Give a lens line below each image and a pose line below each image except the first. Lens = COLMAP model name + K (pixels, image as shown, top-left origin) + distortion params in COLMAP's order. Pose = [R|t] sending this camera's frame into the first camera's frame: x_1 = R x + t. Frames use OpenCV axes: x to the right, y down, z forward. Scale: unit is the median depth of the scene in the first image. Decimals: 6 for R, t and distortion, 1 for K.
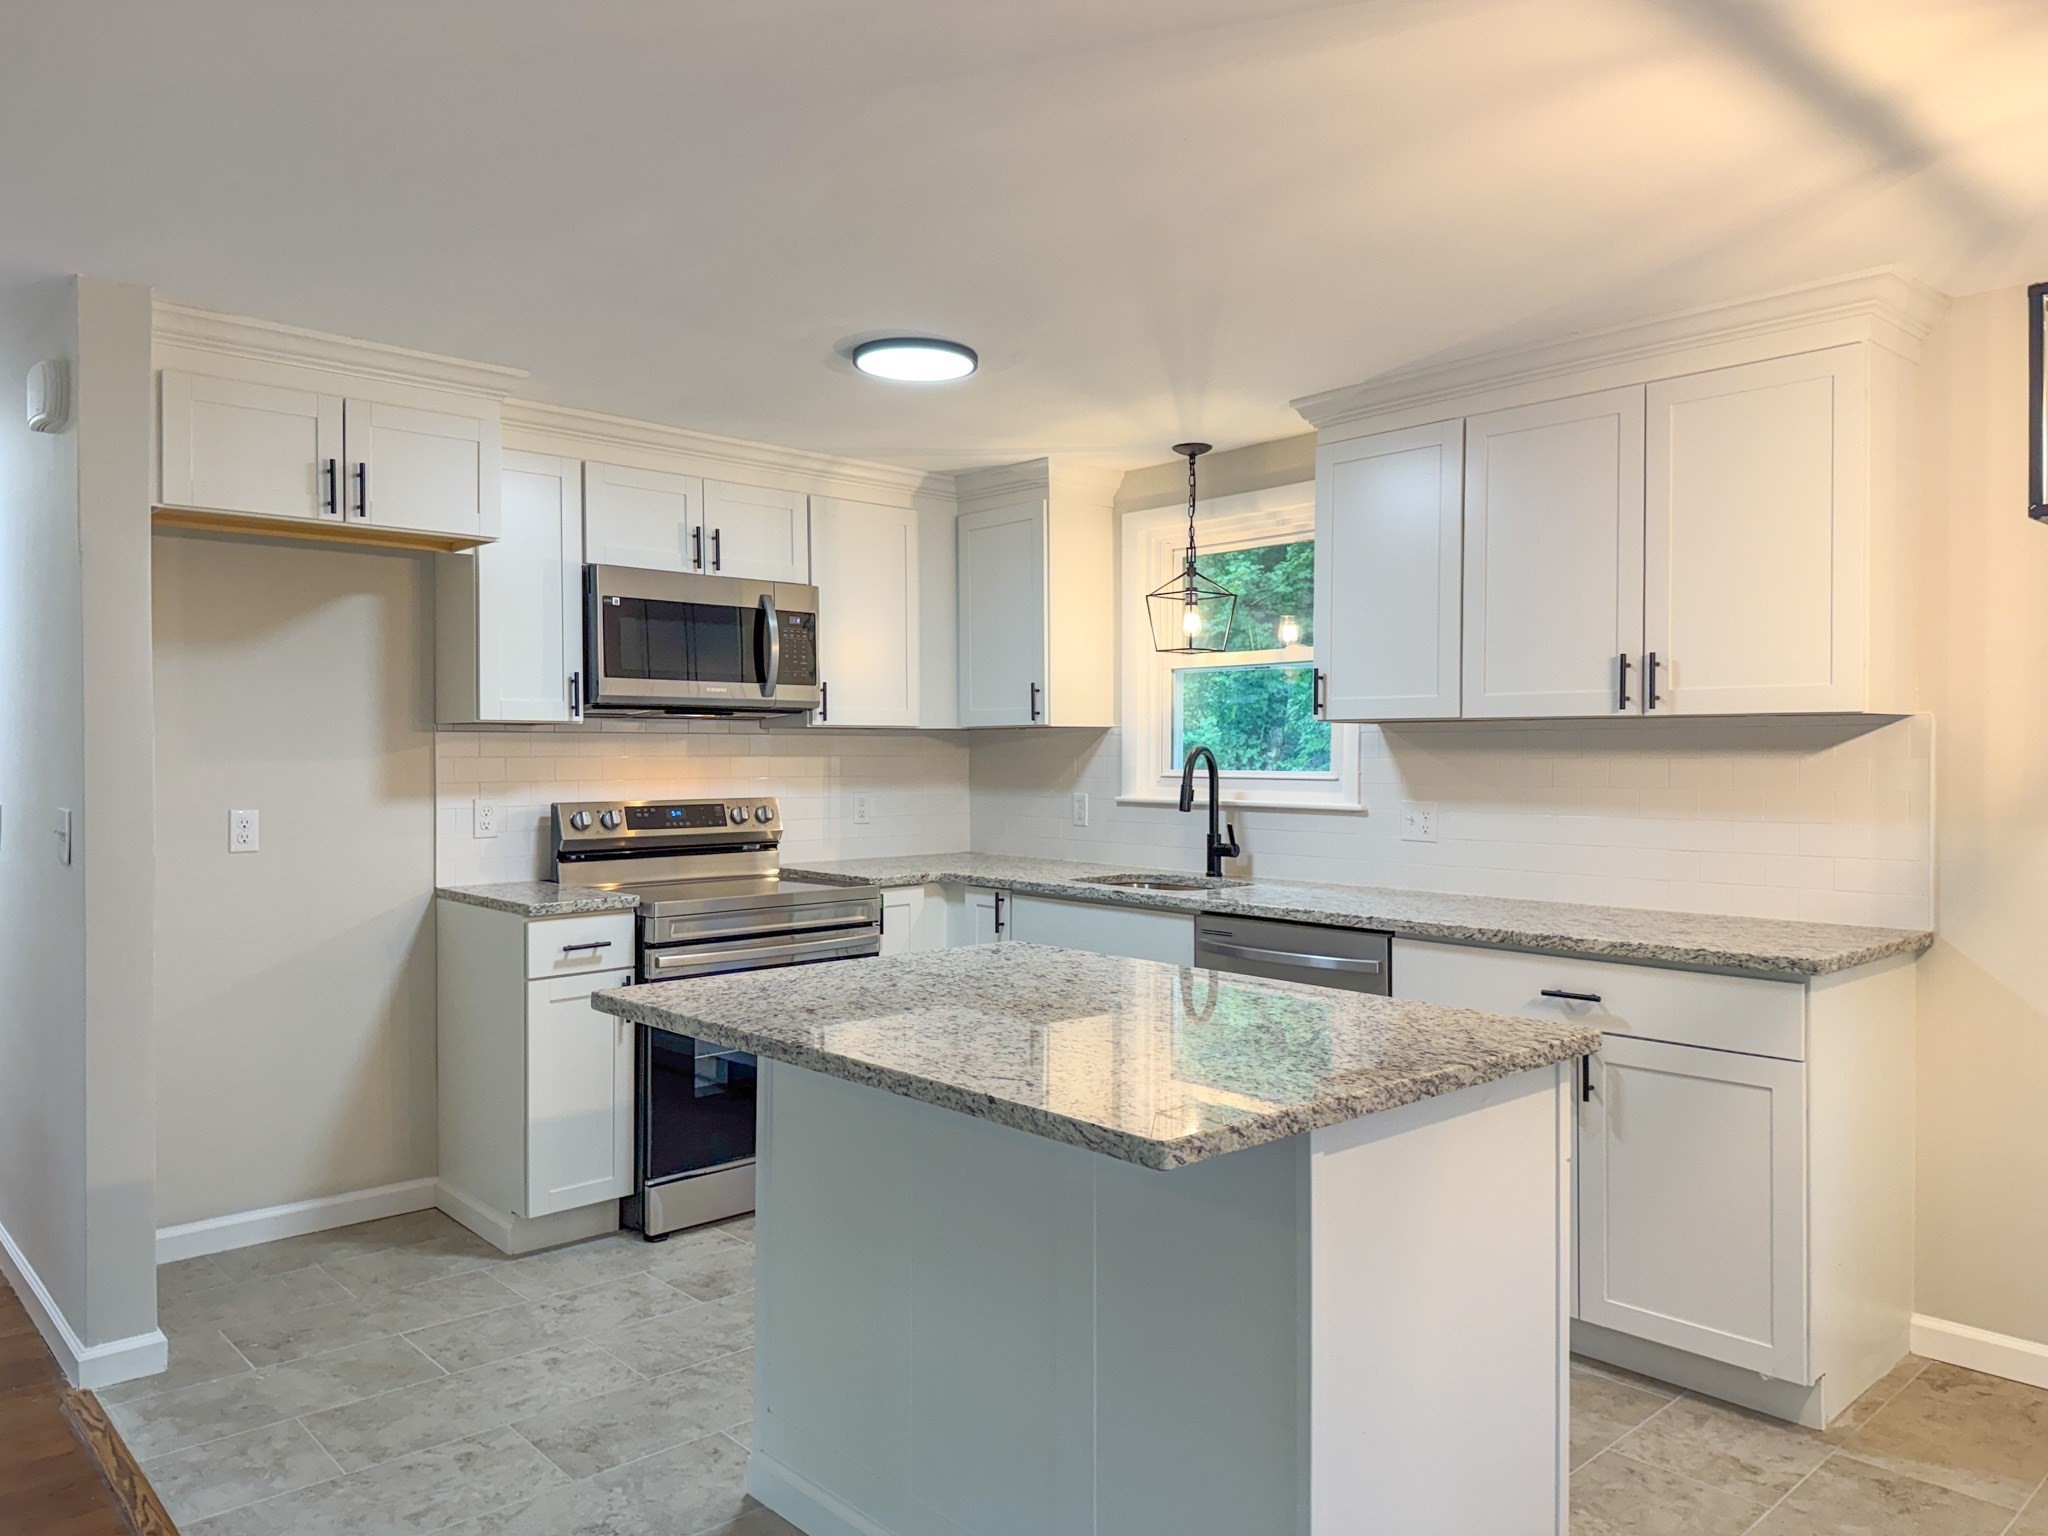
lens RADIAL K [[1408.3, 0, 1069.5], [0, 1408.3, 764.8], [0, 0, 1]] dist [0.081252, -0.086109]
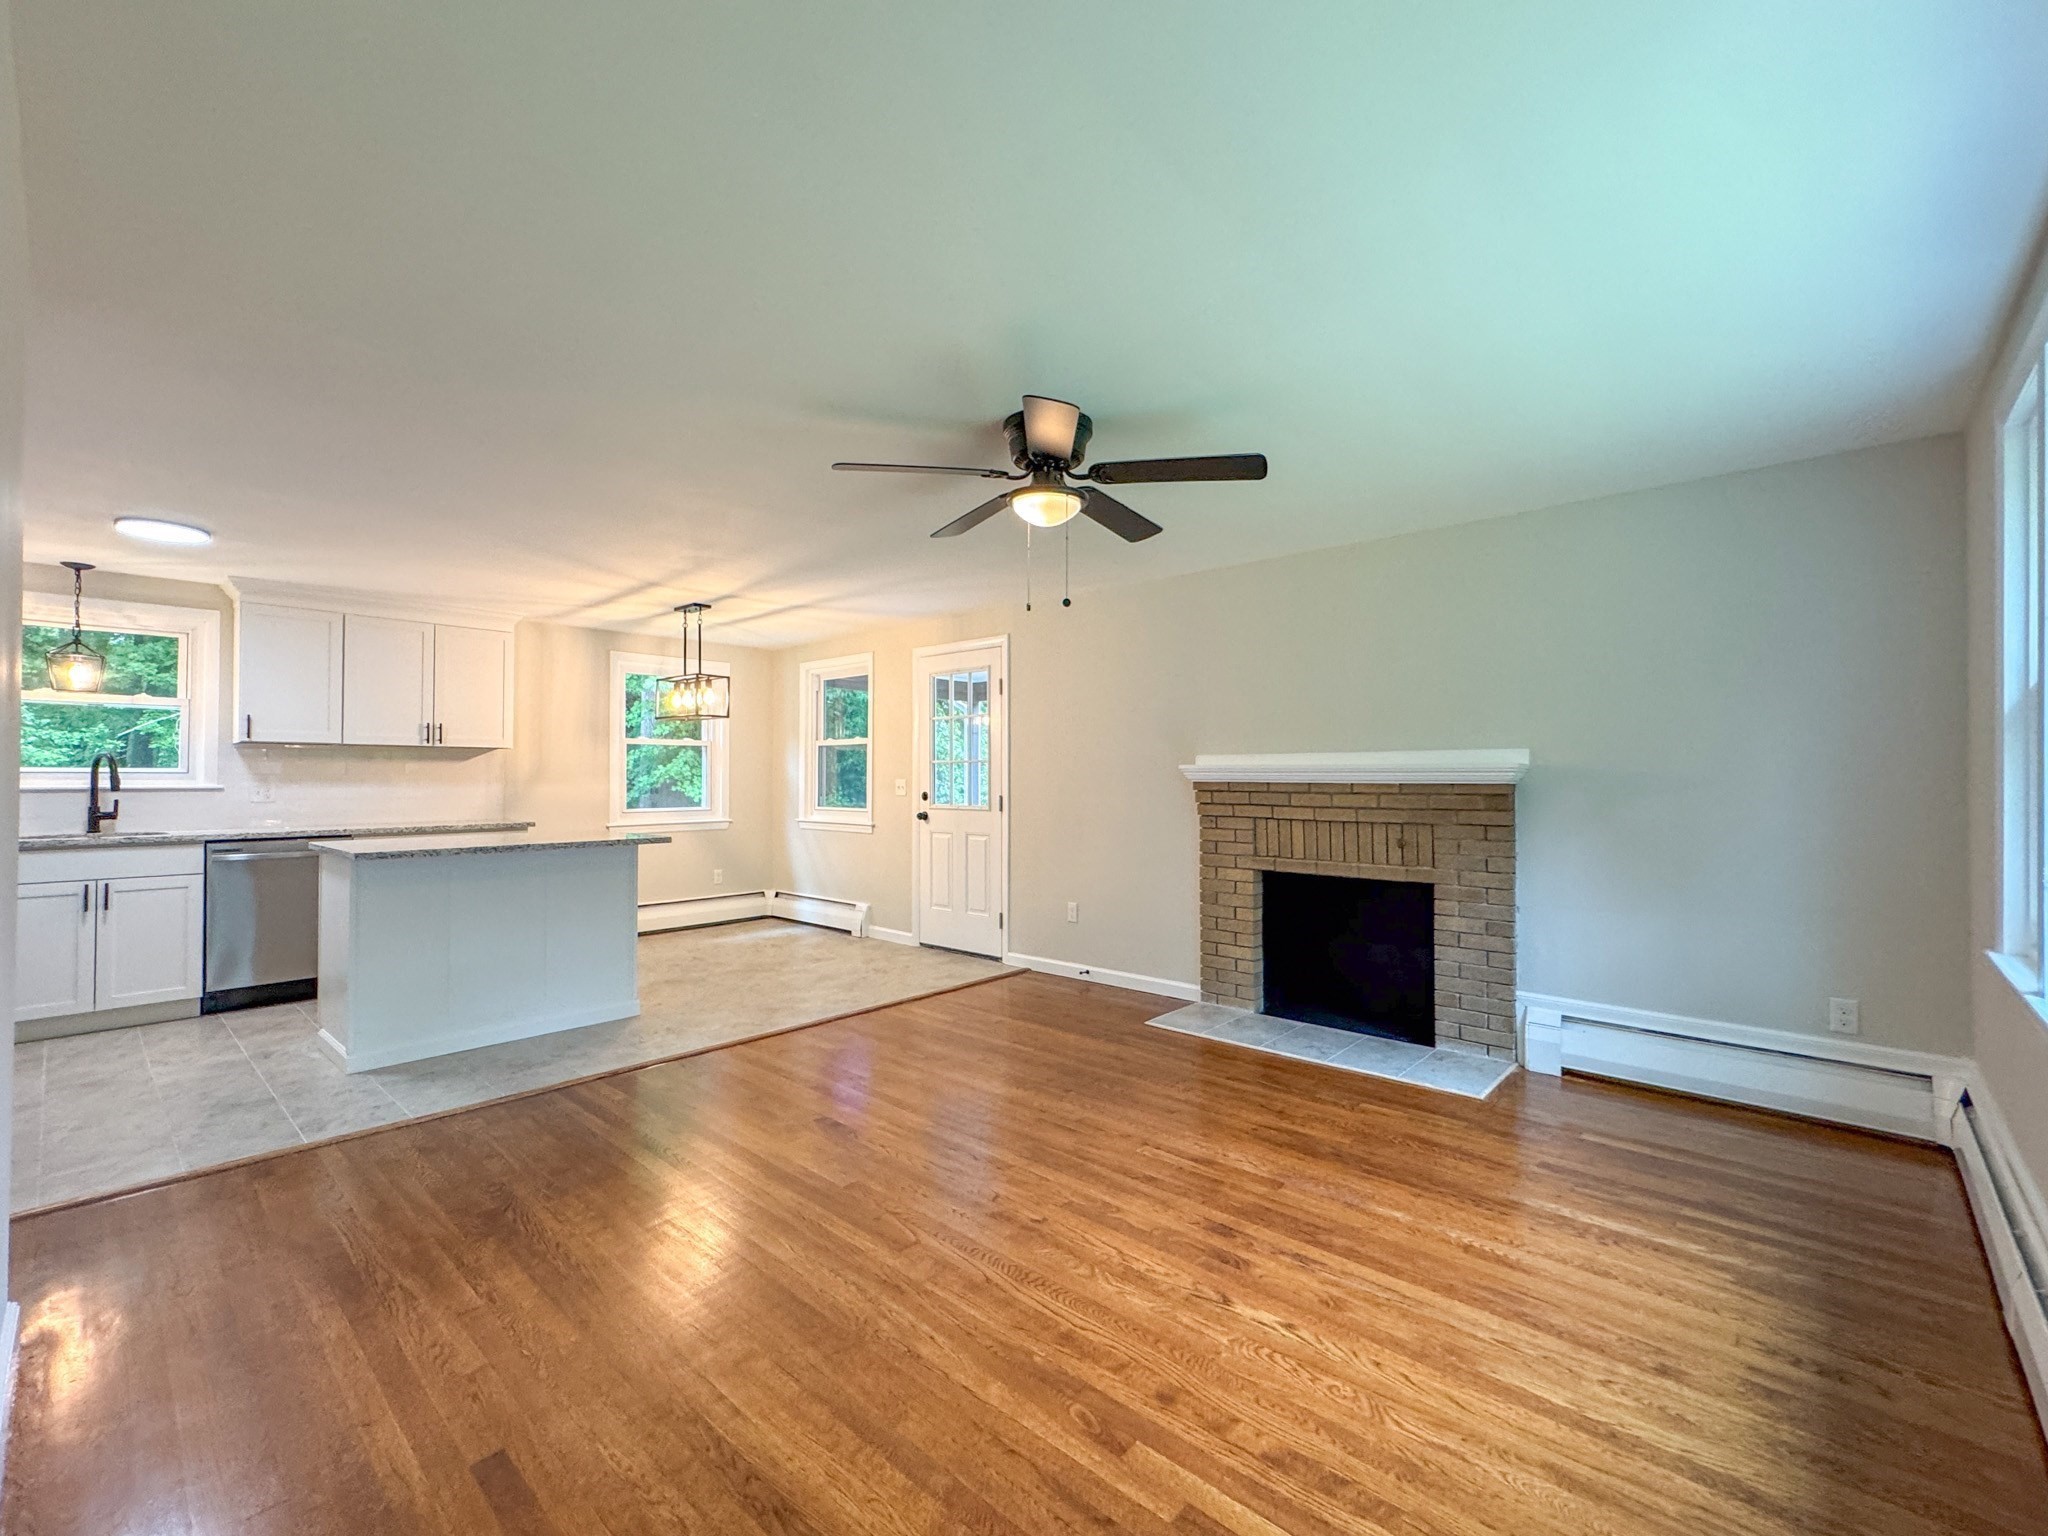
lens RADIAL K [[835.5, 0, 960.9], [0, 835.5, 762.3], [0, 0, 1]] dist [0.000427, 0.000109]
pose [[-0.017025, 0.014504, 0.999750, -0.980126], [0.007936, 0.999865, -0.014370, 0.022291], [-0.999824, 0.007689, -0.017138, 0.021887]]
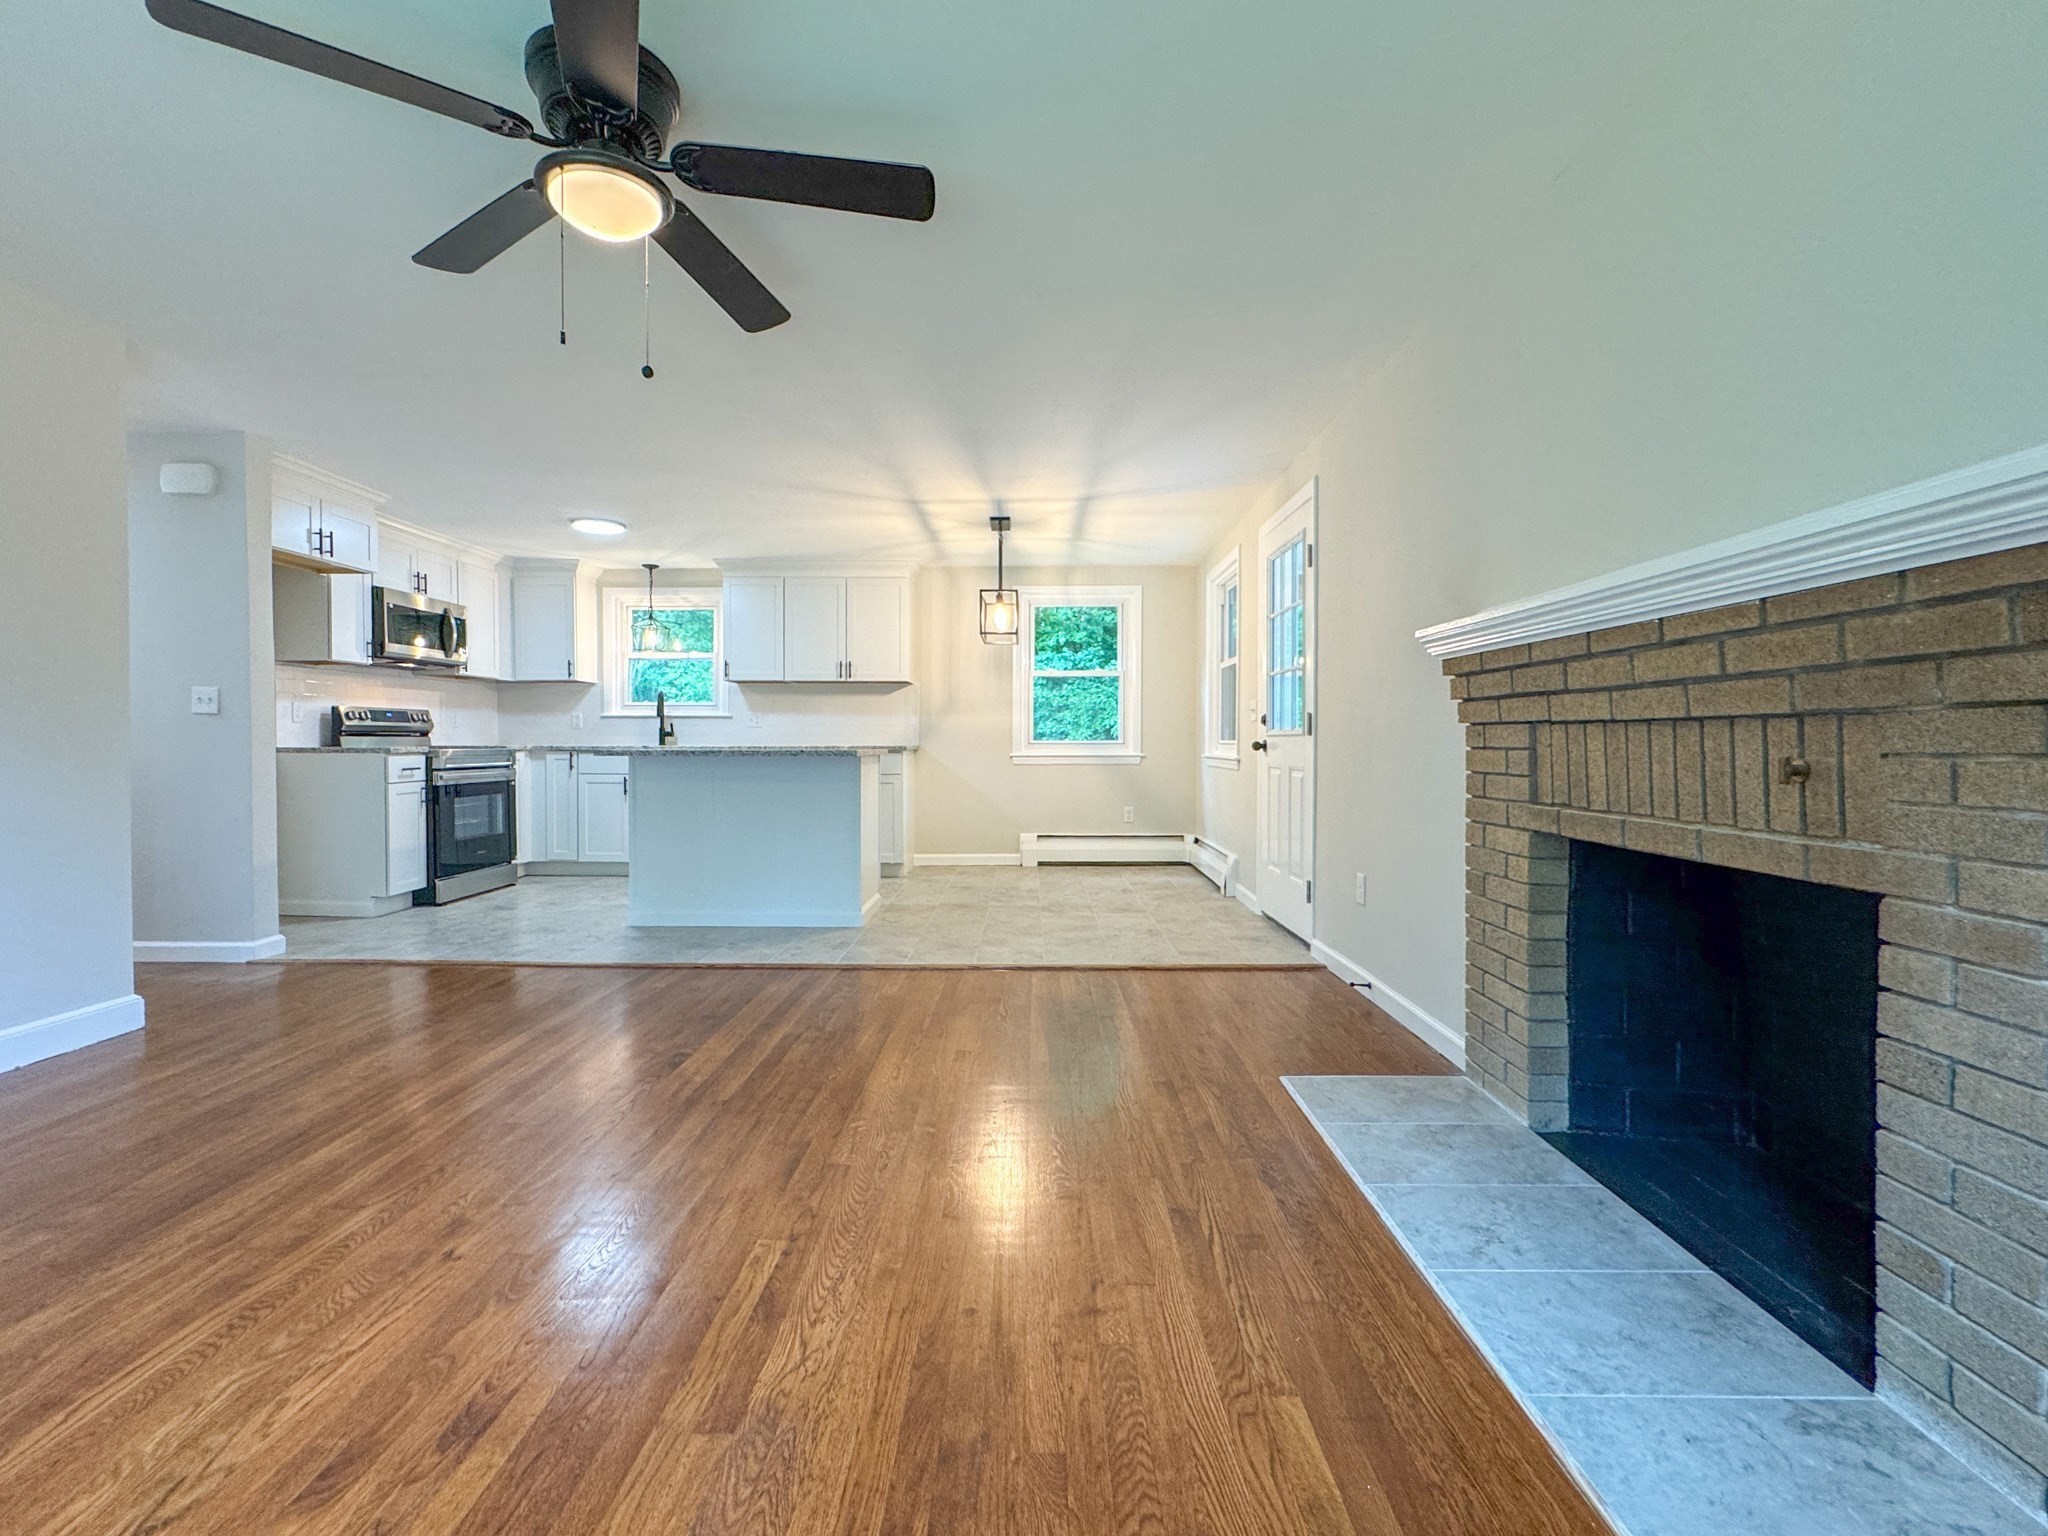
lens RADIAL K [[815.0, 0, 1014.6], [0, 815.0, 742.9], [0, 0, 1]] dist [-0.001540, 0.000034]
pose [[0.696590, -0.007253, 0.717433, -0.533521], [0.006989, 0.999970, 0.003323, 0.083721], [-0.717435, 0.002699, 0.696620, -0.449598]]
